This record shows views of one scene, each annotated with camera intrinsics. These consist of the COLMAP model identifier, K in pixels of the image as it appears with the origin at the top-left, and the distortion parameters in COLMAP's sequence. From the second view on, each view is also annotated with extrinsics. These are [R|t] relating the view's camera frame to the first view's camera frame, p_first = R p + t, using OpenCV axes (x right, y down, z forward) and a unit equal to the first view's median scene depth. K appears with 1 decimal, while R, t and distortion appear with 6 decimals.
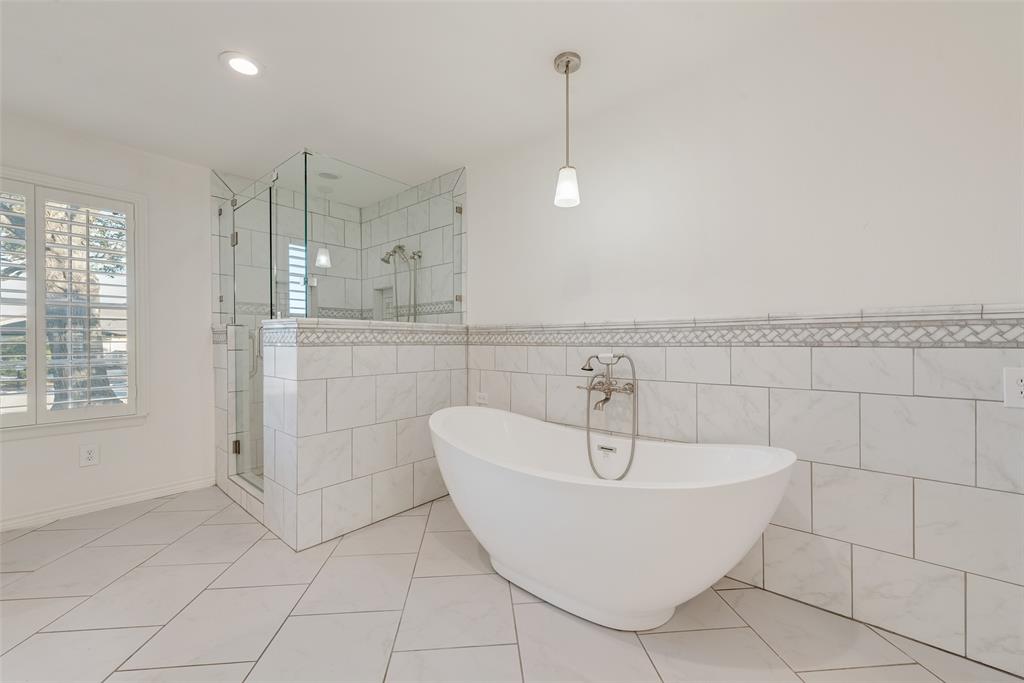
lens RADIAL K [[401.7, 0, 510.9], [0, 401.7, 344.5], [0, 0, 1]] dist [0.011807, -0.004136]
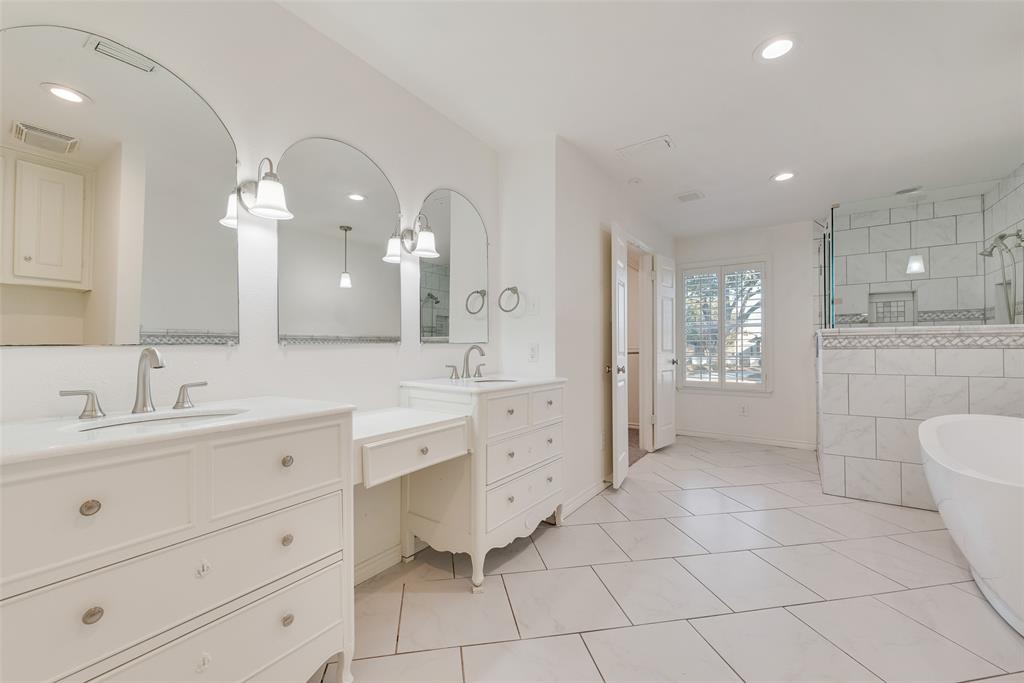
lens RADIAL K [[405.0, 0, 511.2], [0, 405.0, 347.3], [0, 0, 1]] dist [0.017928, -0.004544]
pose [[0.105504, -0.000077, -0.994419, 0.673413], [-0.001605, 0.999999, -0.000248, 0.000370], [0.994418, 0.001622, 0.105504, -0.208095]]
